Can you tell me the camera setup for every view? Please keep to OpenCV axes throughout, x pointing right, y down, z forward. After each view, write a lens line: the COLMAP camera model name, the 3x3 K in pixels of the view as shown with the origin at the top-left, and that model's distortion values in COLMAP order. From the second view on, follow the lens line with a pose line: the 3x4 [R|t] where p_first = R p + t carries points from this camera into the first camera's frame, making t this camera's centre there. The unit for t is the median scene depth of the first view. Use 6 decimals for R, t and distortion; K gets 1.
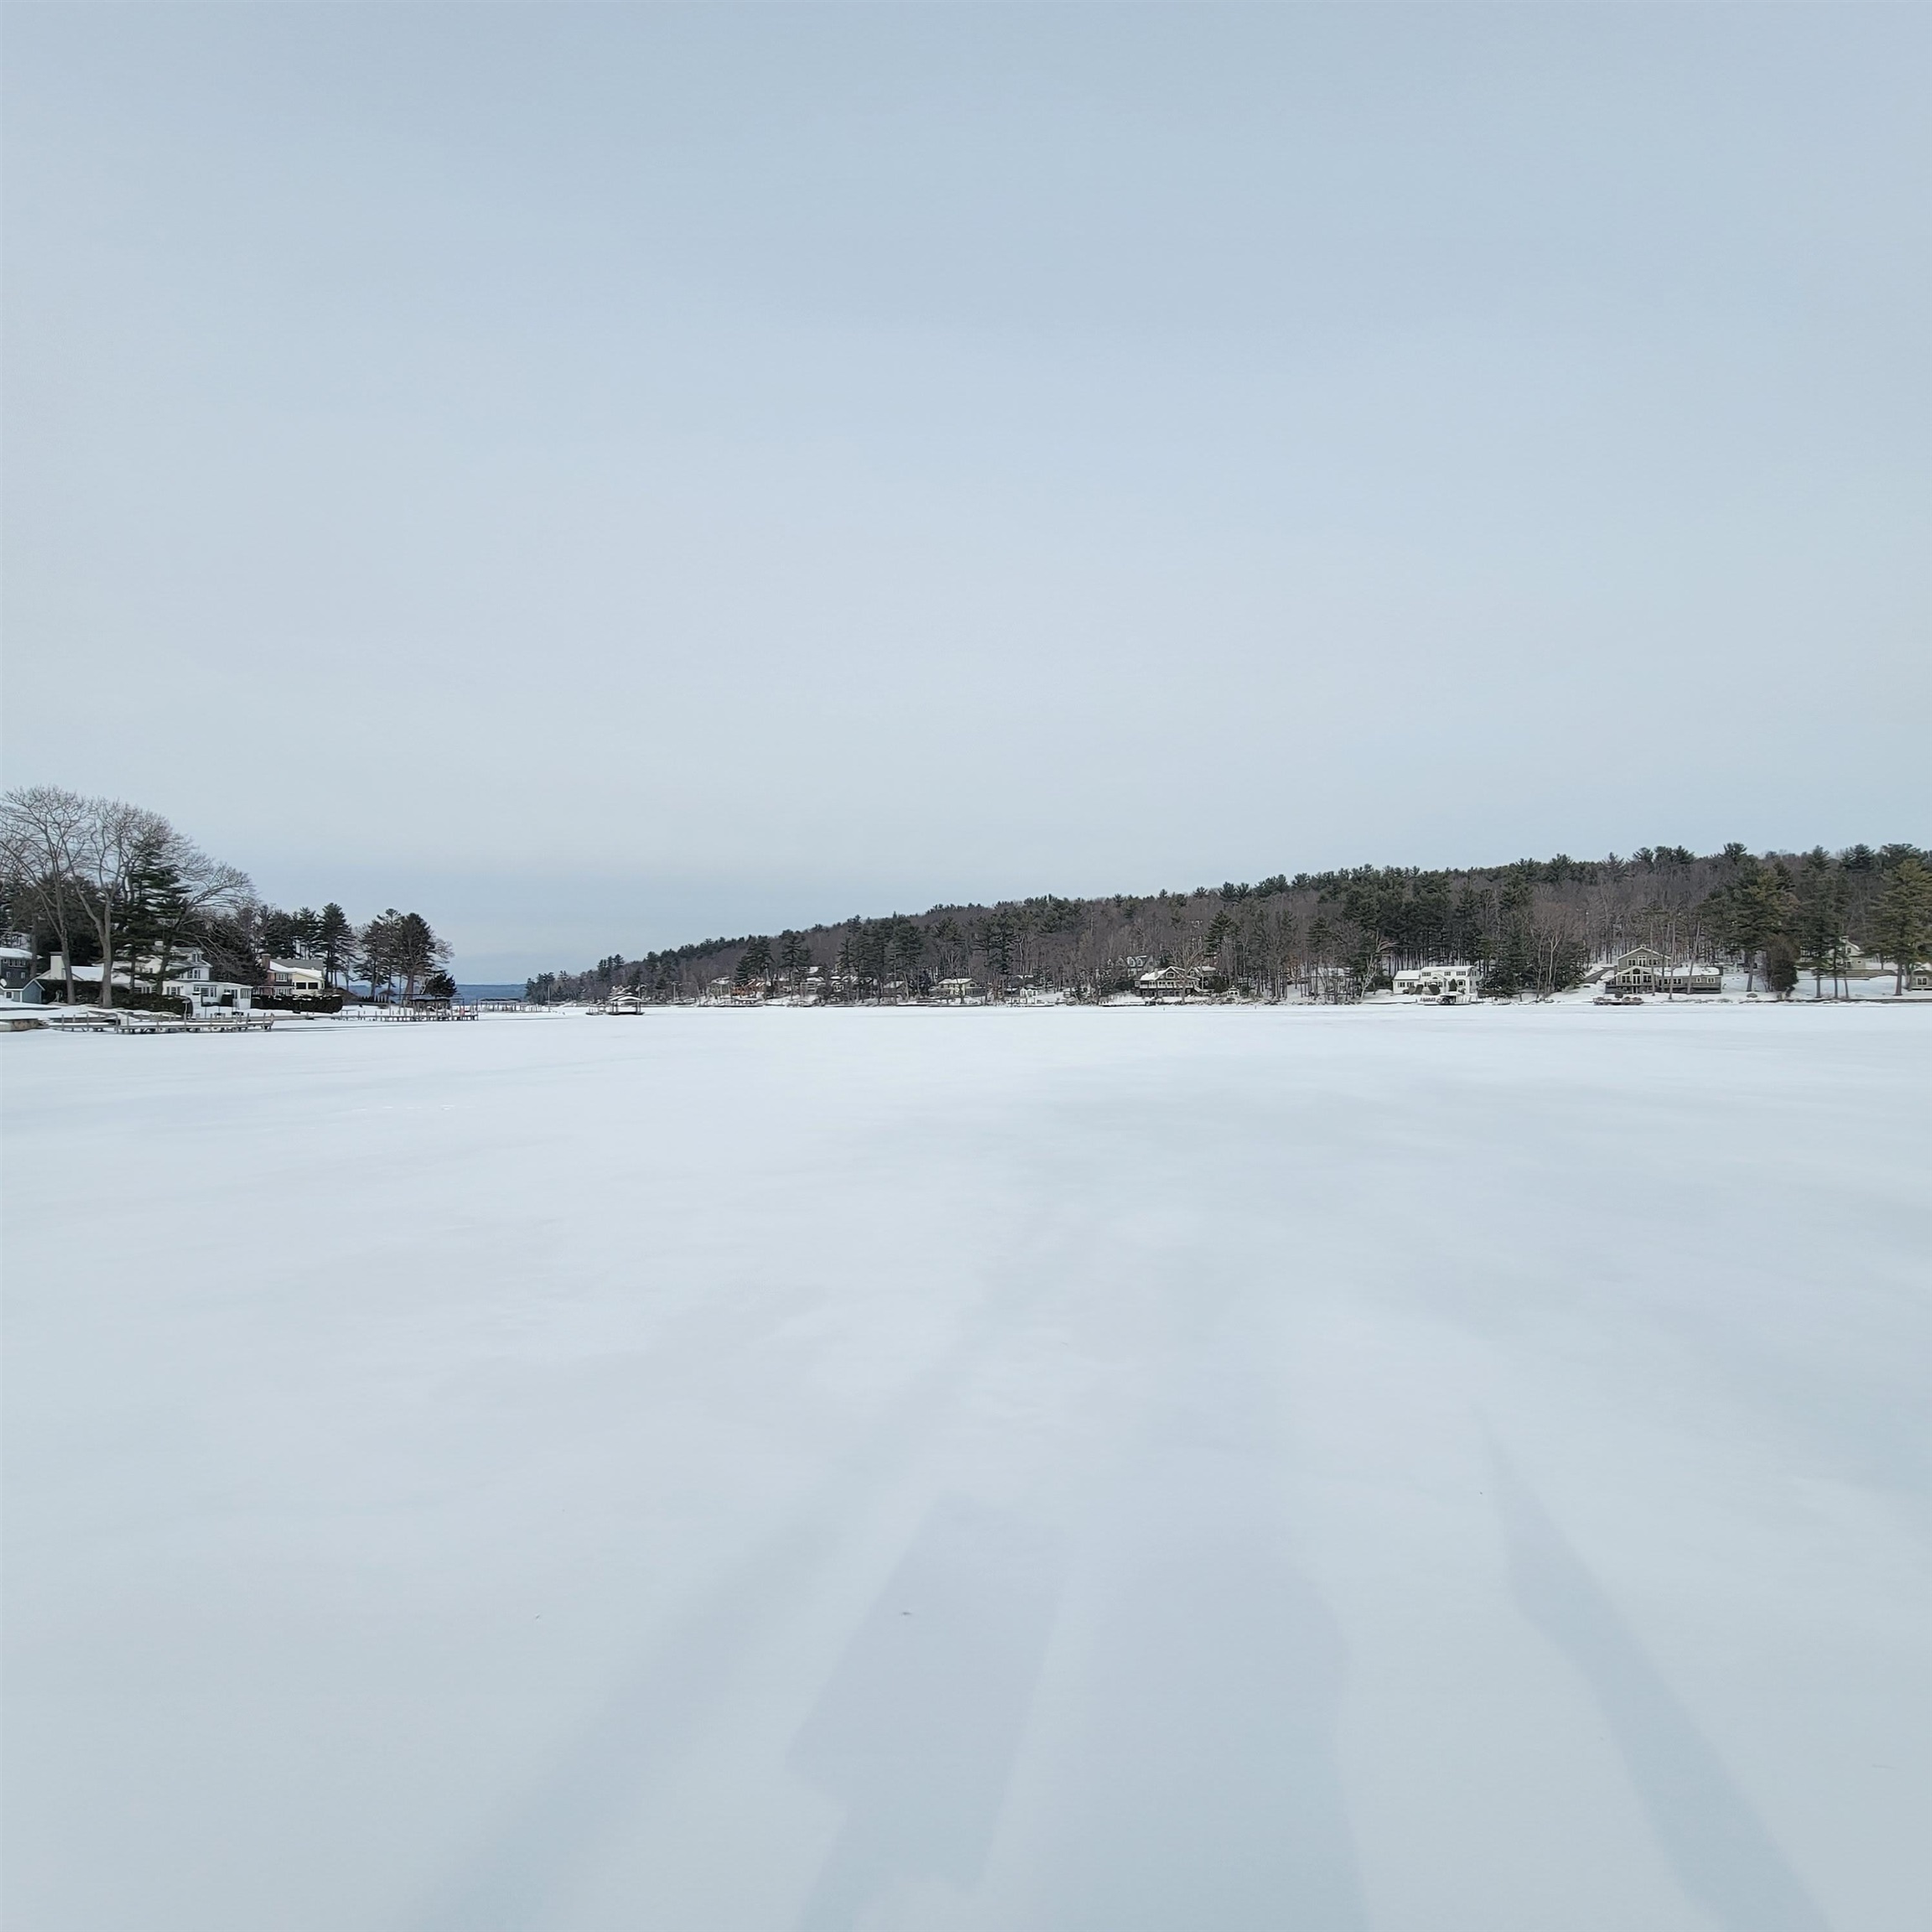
lens RADIAL K [[1050.5, 0, 966.9], [0, 1050.5, 981.1], [0, 0, 1]] dist [-0.001236, 0.002924]
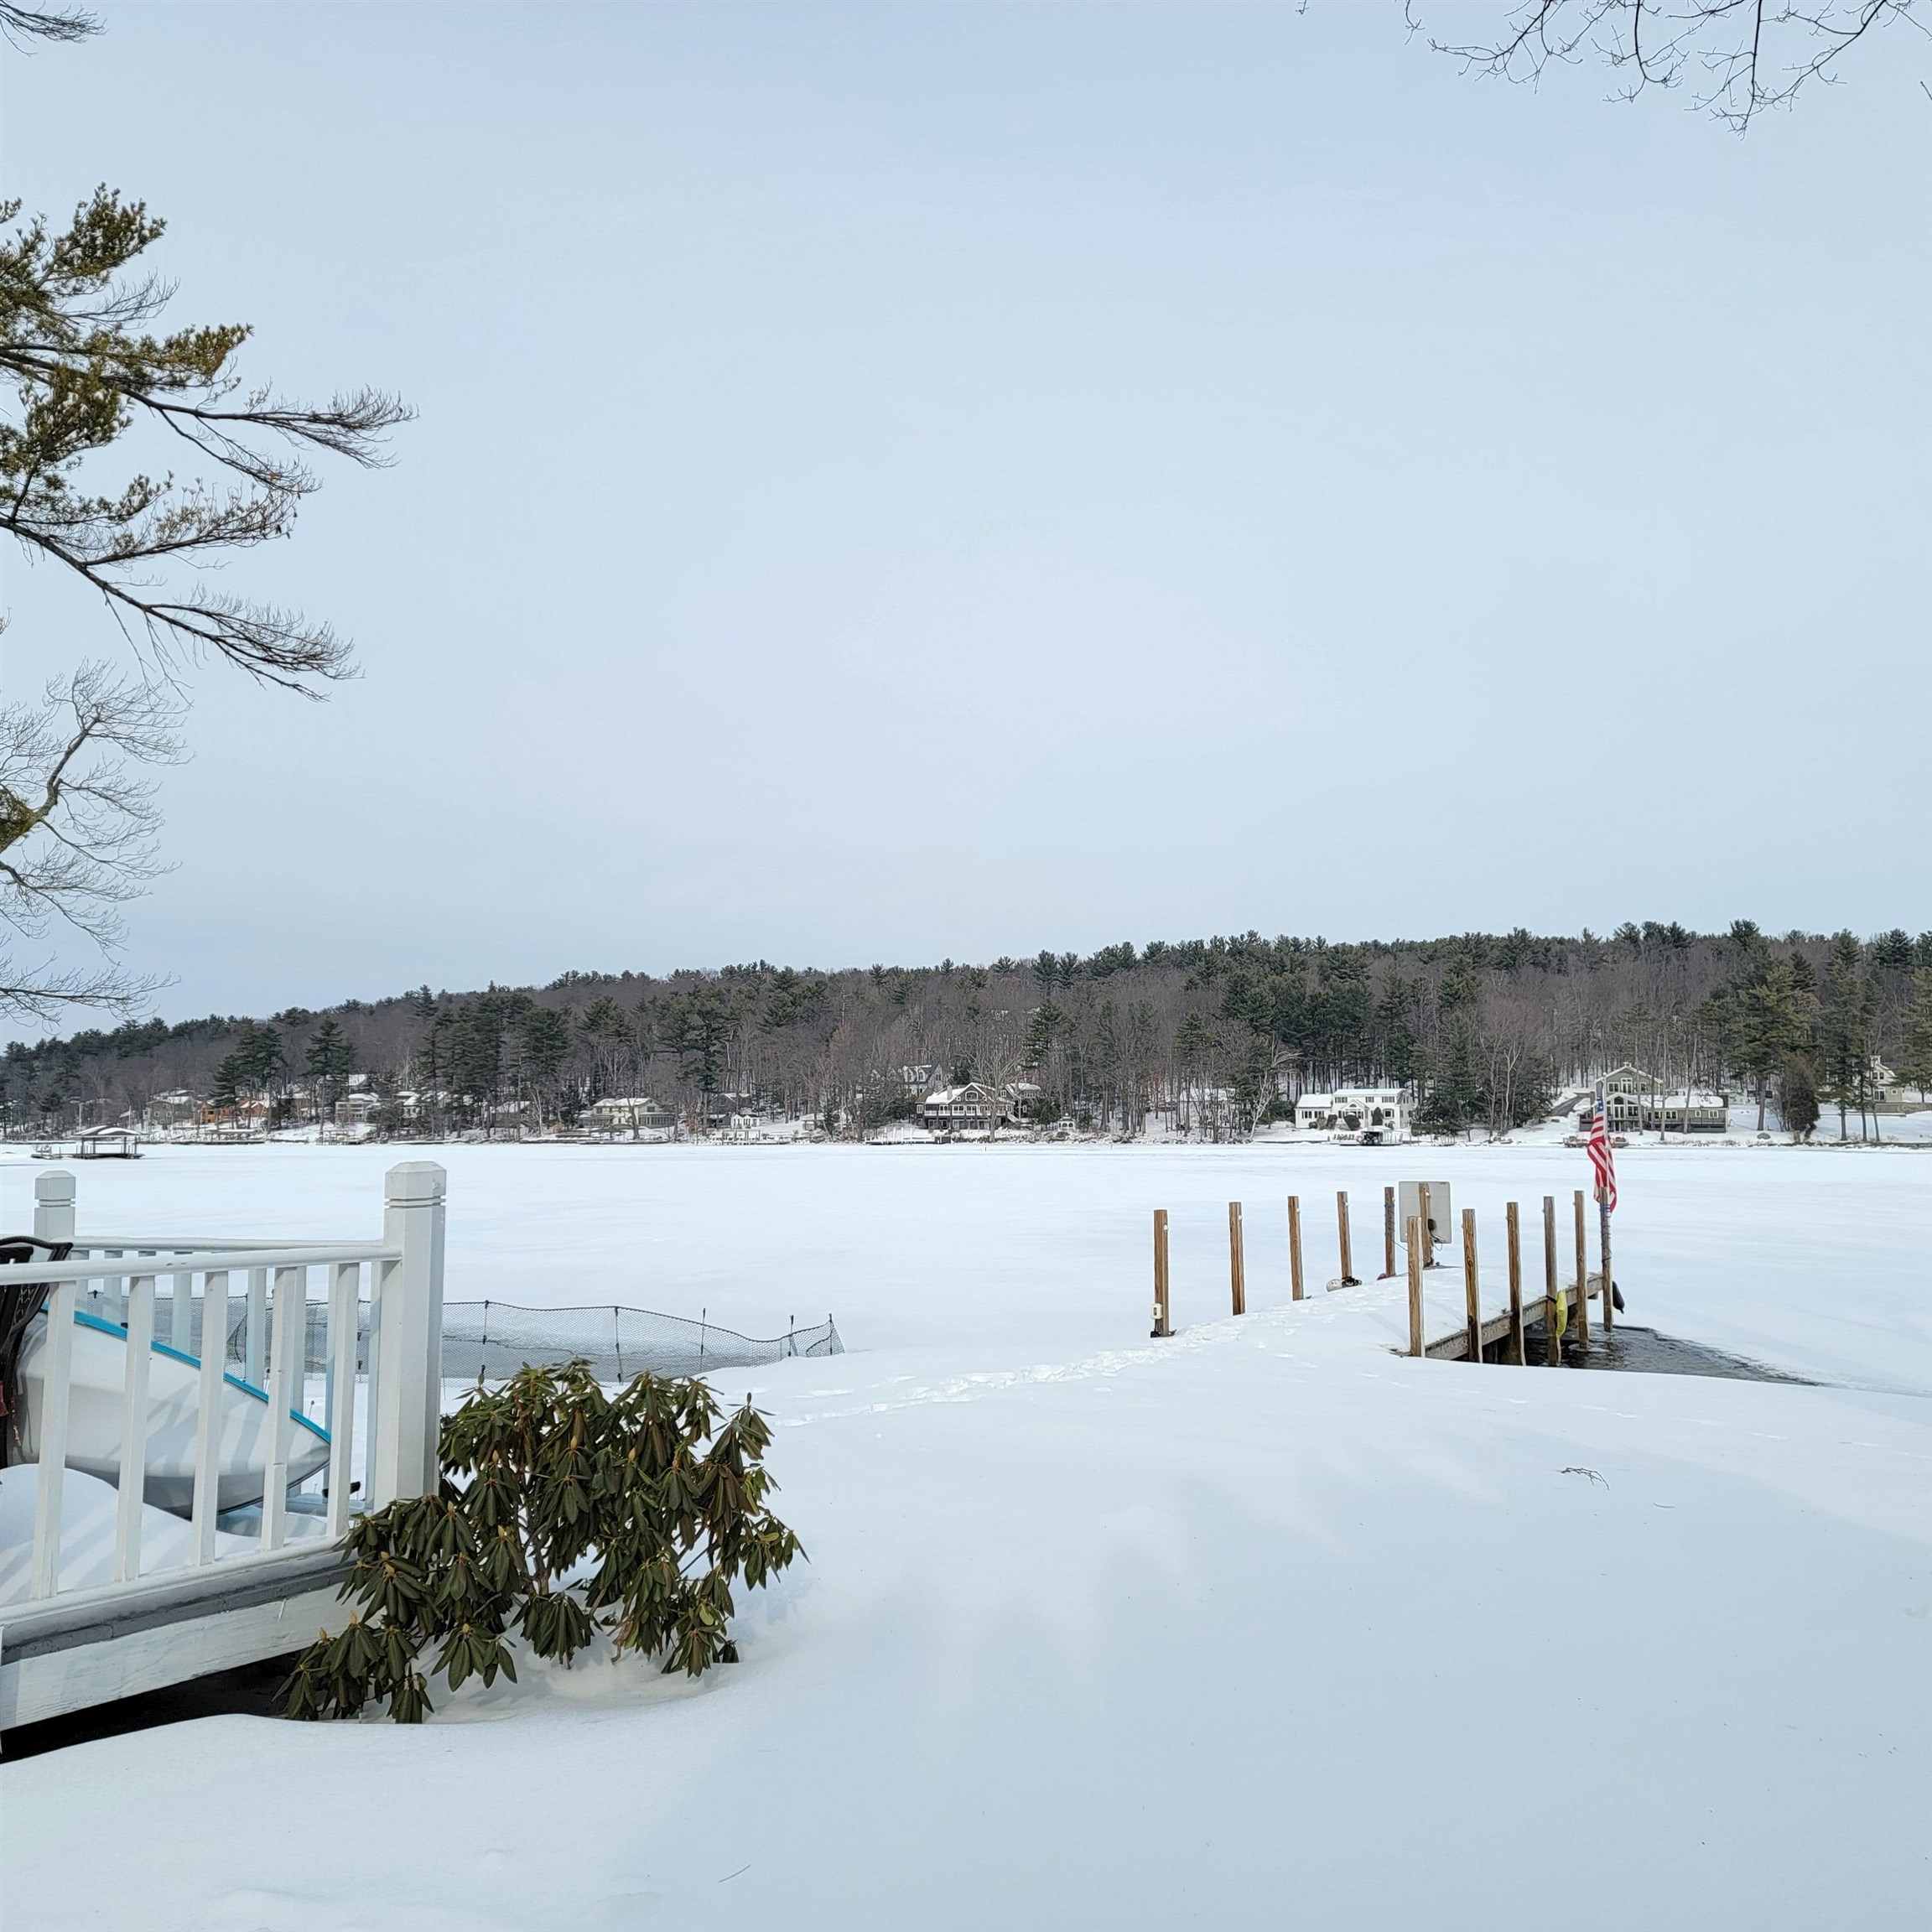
lens RADIAL K [[1808.3, 0, 963.0], [0, 1808.3, 962.3], [0, 0, 1]] dist [0.070093, 0.000000]
pose [[0.976608, 0.026048, 0.213444, -0.050631], [-0.009961, 0.997050, -0.076101, -0.002937], [-0.214797, 0.072194, 0.973987, -0.093140]]
